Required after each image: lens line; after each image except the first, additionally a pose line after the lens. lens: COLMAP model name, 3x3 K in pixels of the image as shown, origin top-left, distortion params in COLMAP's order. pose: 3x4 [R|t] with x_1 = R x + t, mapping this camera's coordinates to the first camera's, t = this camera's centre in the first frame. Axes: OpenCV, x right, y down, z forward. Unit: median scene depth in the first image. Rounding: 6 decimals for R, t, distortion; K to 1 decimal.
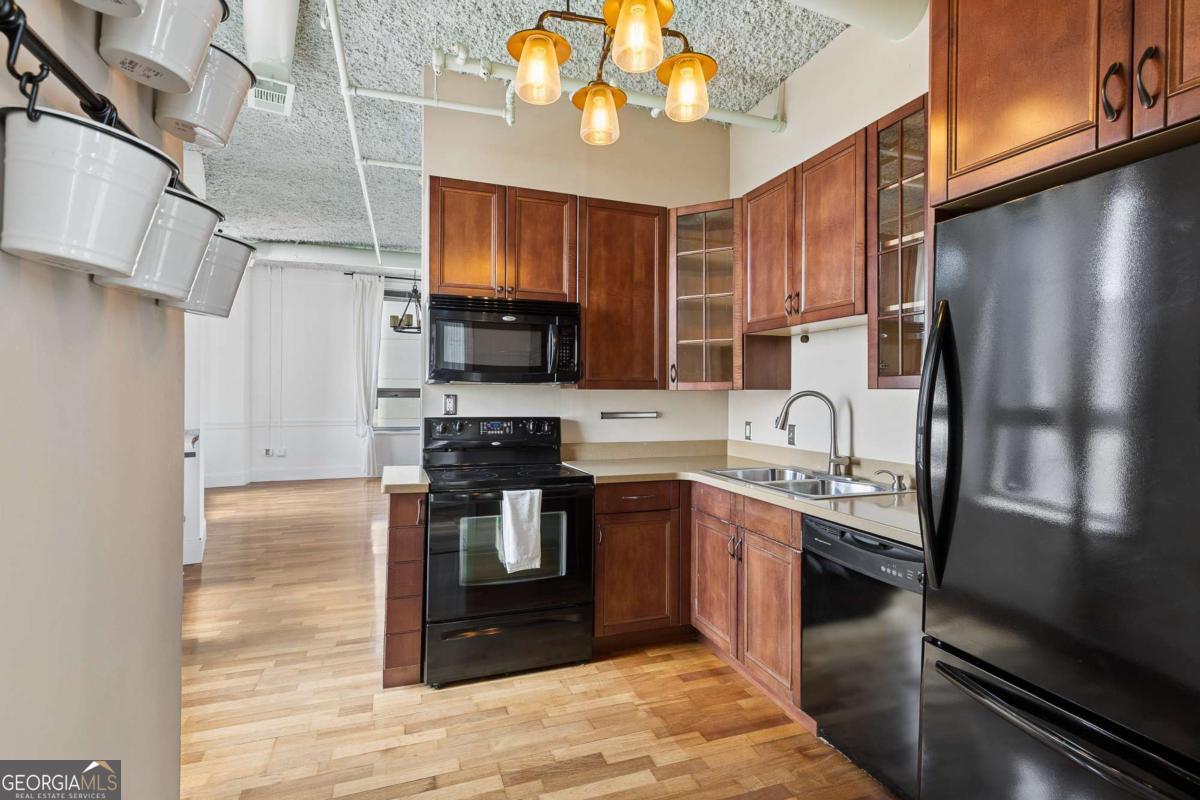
lens RADIAL K [[537.4, 0, 619.9], [0, 537.4, 388.2], [0, 0, 1]] dist [0.006585, -0.000885]
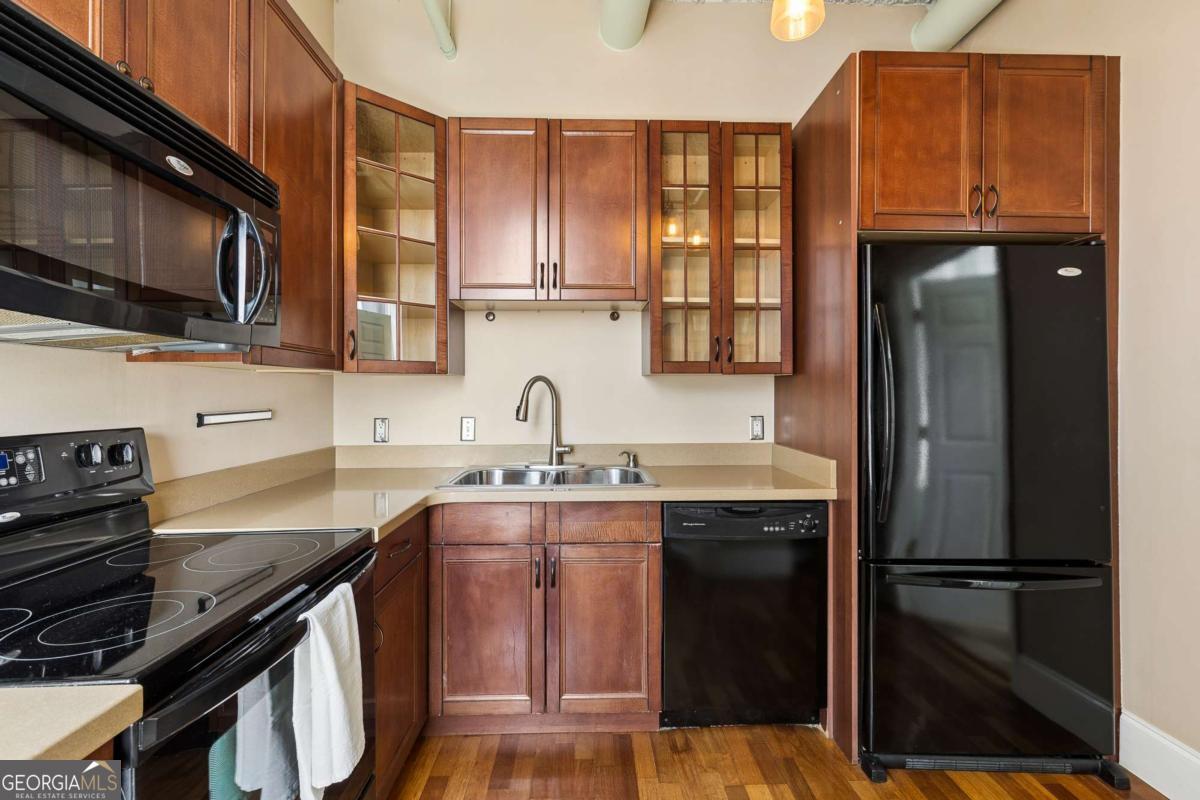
lens RADIAL K [[537.4, 0, 596.9], [0, 537.4, 390.4], [0, 0, 1]] dist [0.006585, -0.000885]
pose [[0.350321, -0.002105, 0.936627, -0.435164], [-0.005476, 0.999976, 0.004295, 0.023873], [-0.936614, -0.006633, 0.350301, 0.578905]]
